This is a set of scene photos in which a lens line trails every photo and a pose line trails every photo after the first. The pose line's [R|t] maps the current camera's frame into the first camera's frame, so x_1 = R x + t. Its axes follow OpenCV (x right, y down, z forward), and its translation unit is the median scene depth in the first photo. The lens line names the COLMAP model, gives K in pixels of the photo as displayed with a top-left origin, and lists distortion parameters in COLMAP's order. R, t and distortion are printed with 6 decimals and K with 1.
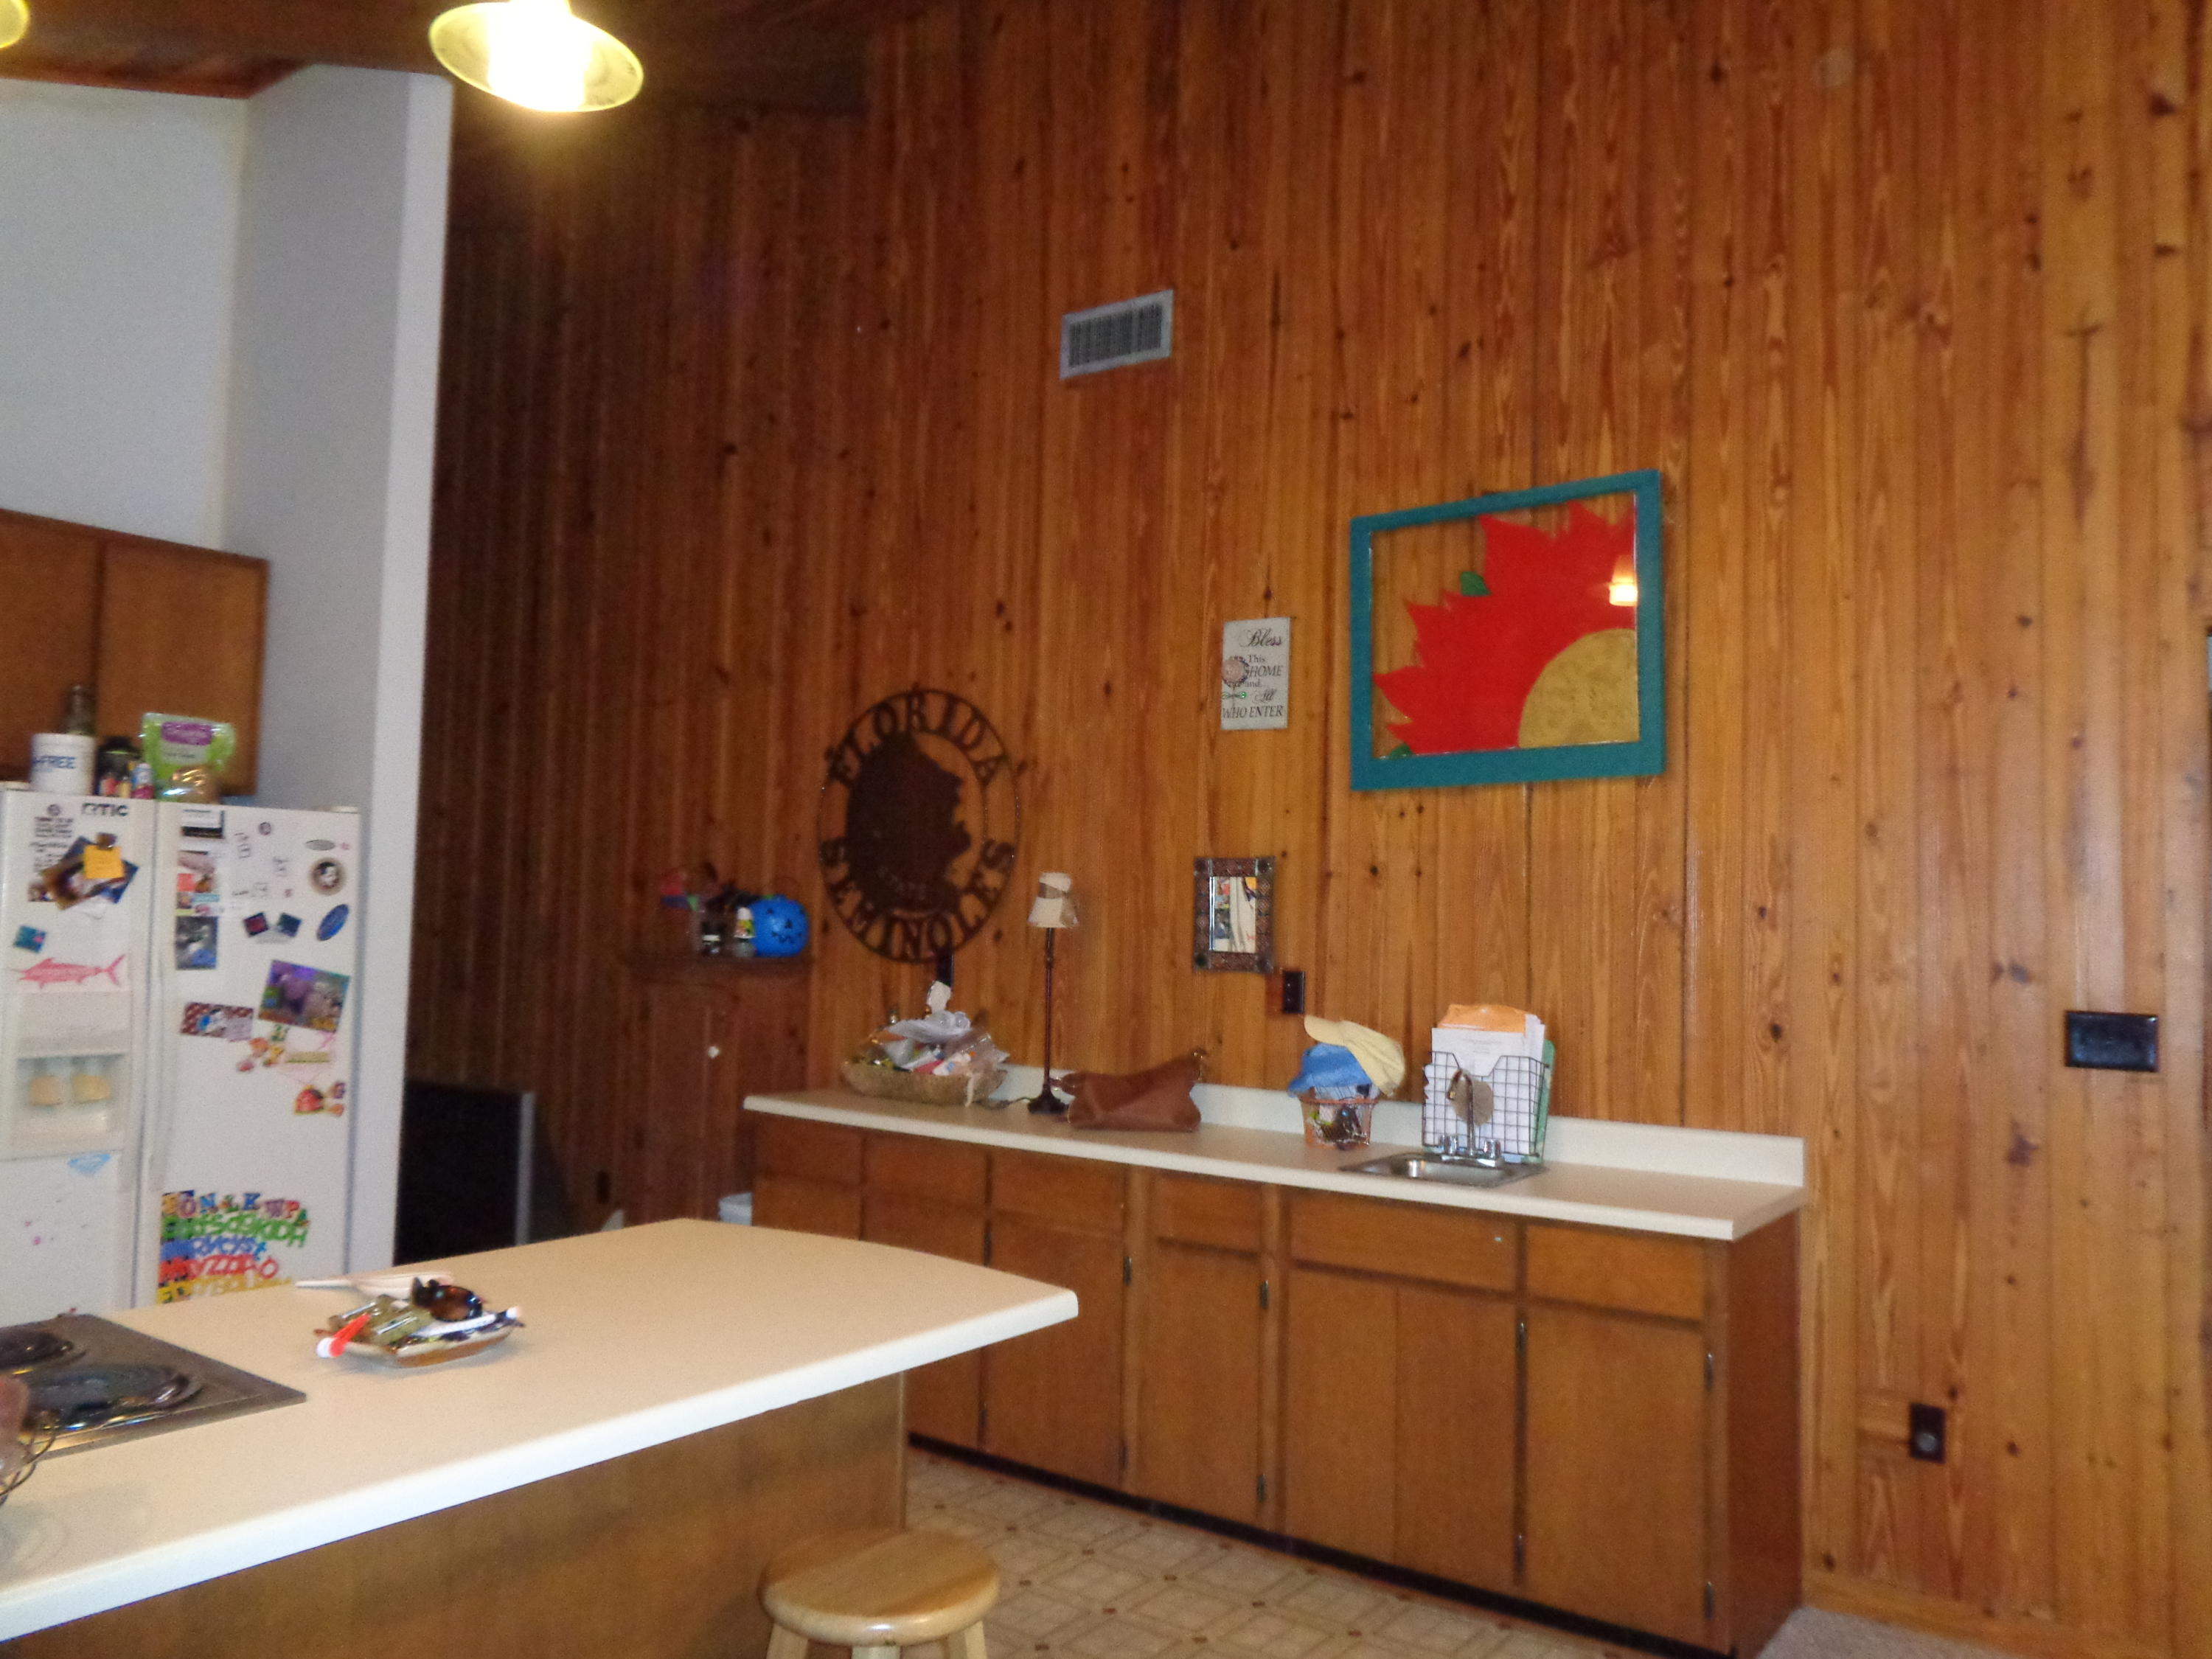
lens RADIAL K [[1659.6, 0, 1123.1], [0, 1659.6, 840.8], [0, 0, 1]] dist [0.045902, -0.078102]
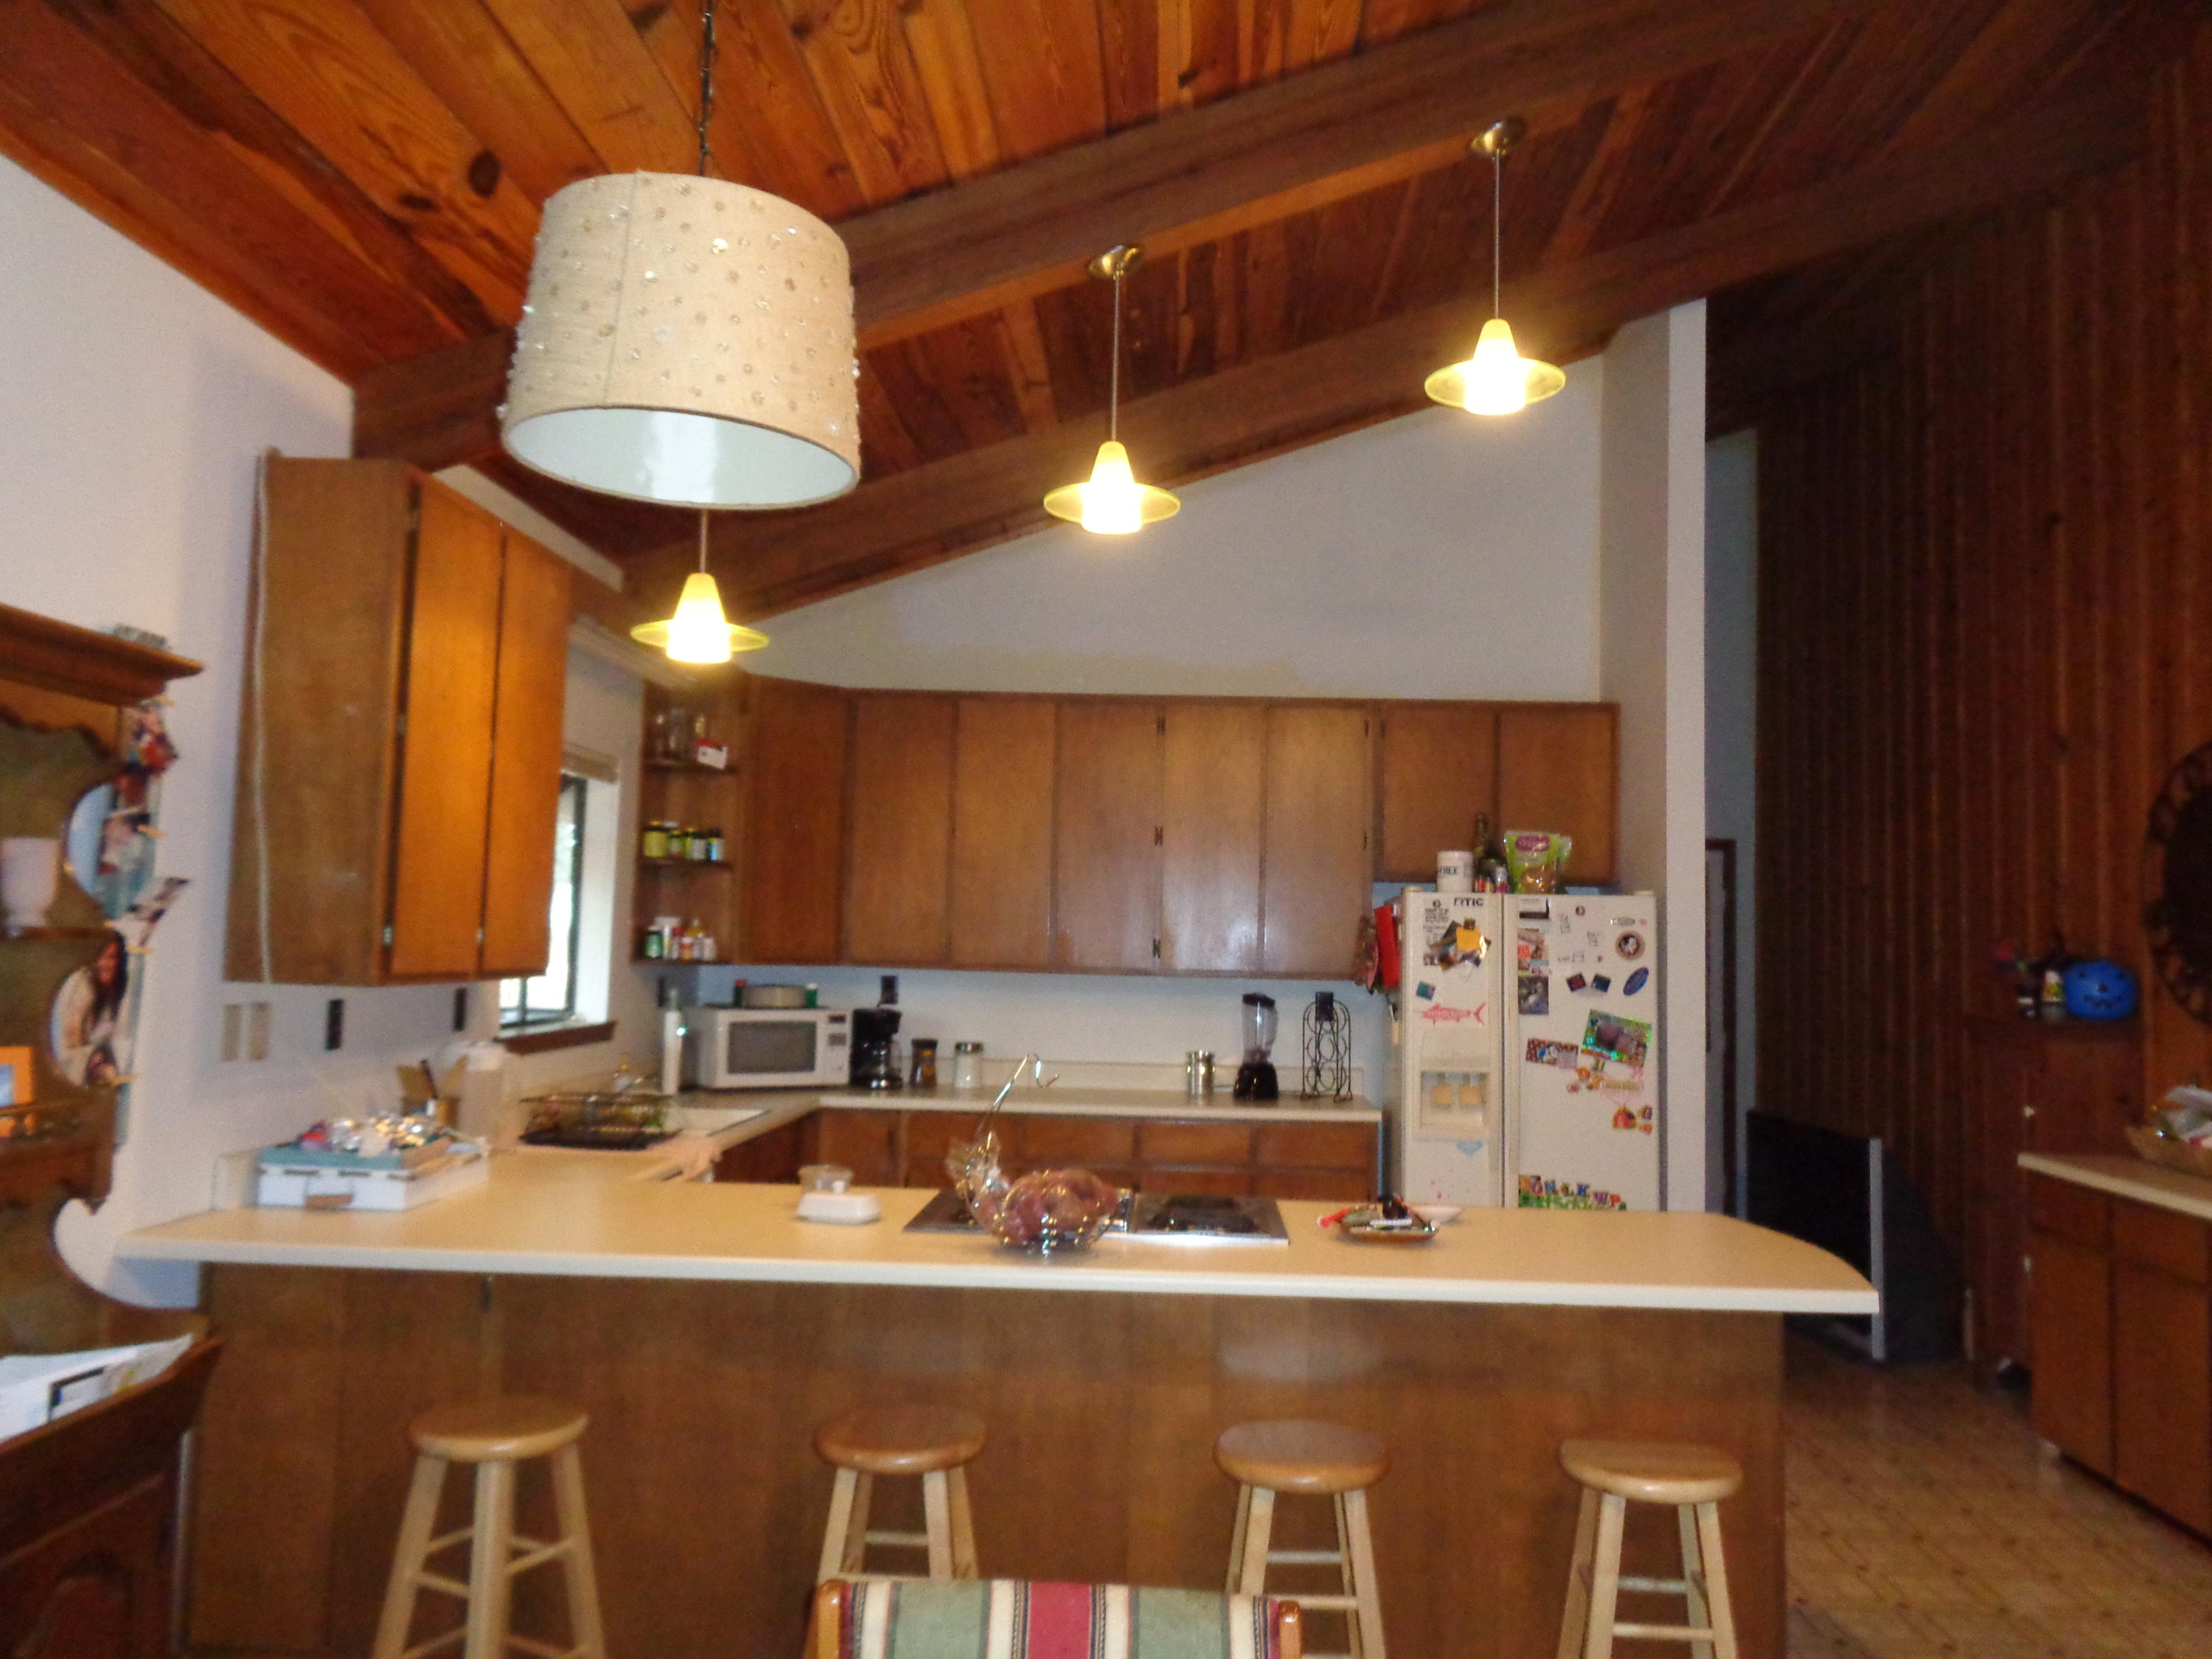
lens RADIAL K [[1659.6, 0, 1123.1], [0, 1659.6, 840.8], [0, 0, 1]] dist [0.045902, -0.078102]
pose [[0.561251, -0.067610, -0.824879, 0.390091], [0.031566, 0.997681, -0.060296, 0.005390], [0.827043, 0.007802, 0.562084, -0.056608]]
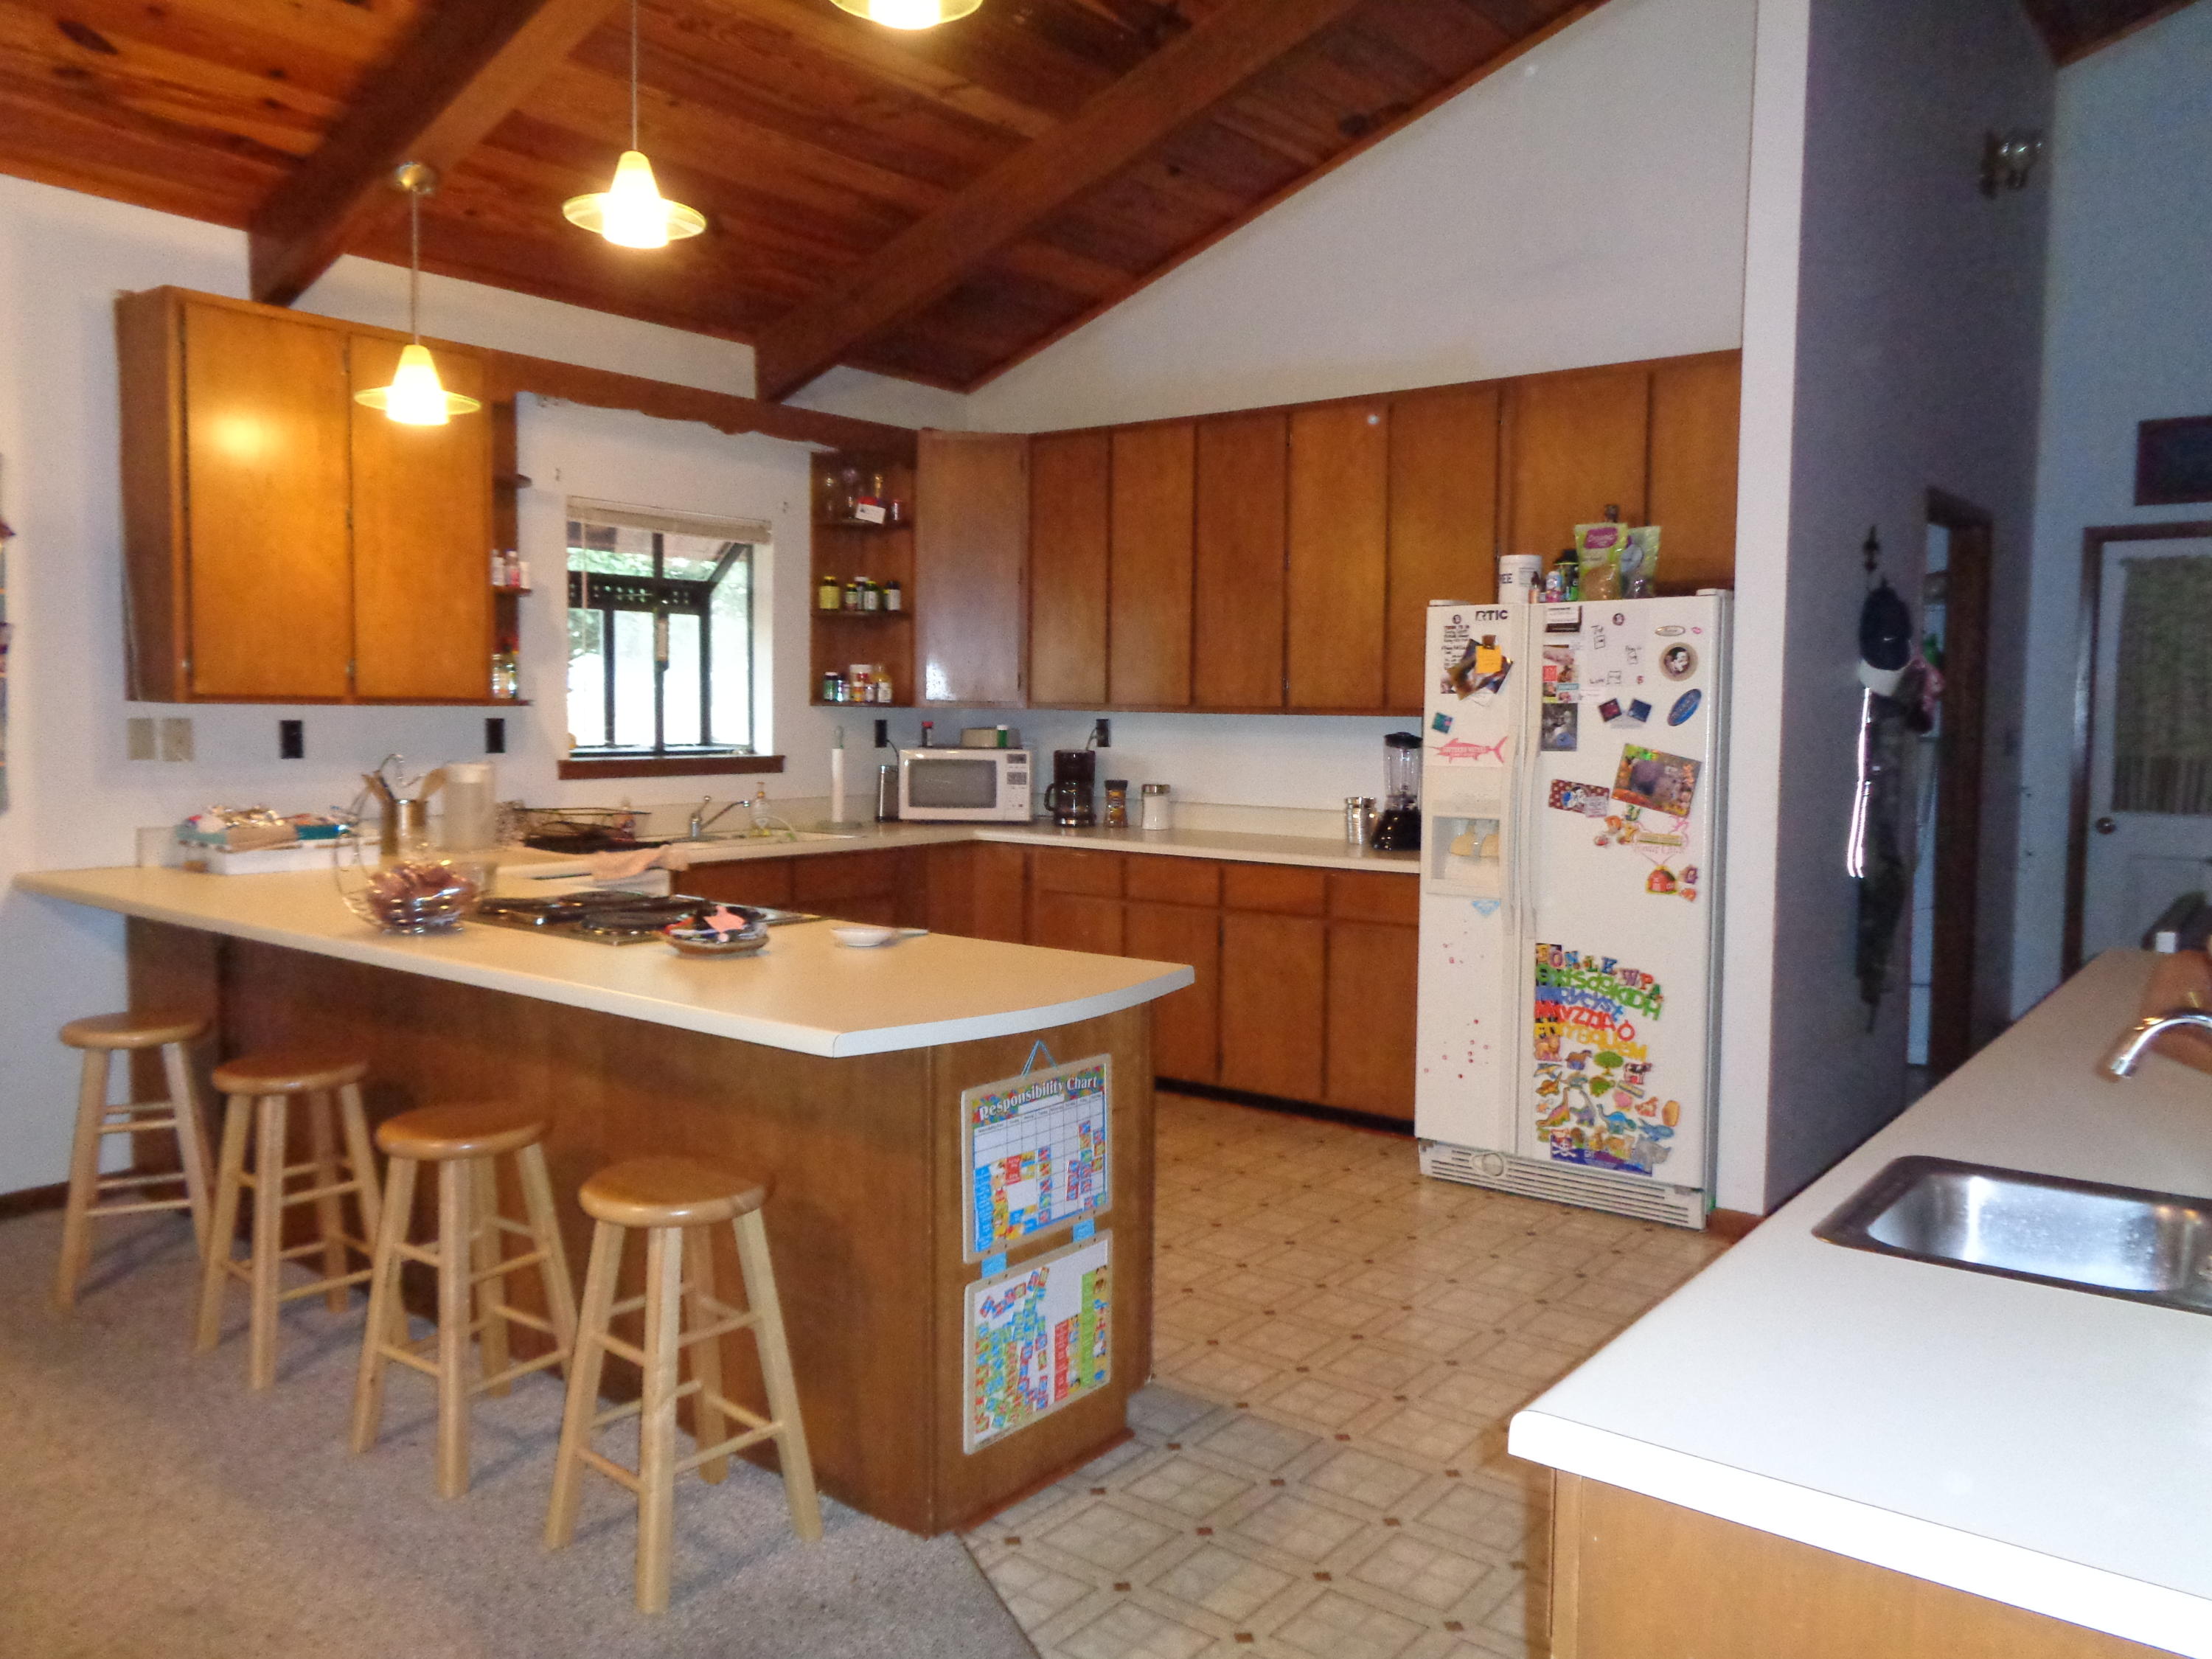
lens RADIAL K [[1659.6, 0, 1123.1], [0, 1659.6, 840.8], [0, 0, 1]] dist [0.045902, -0.078102]
pose [[-0.030253, 0.051214, -0.998229, 0.561307], [0.034742, 0.998137, 0.050157, 0.069258], [0.998938, -0.033163, -0.031976, 0.719382]]
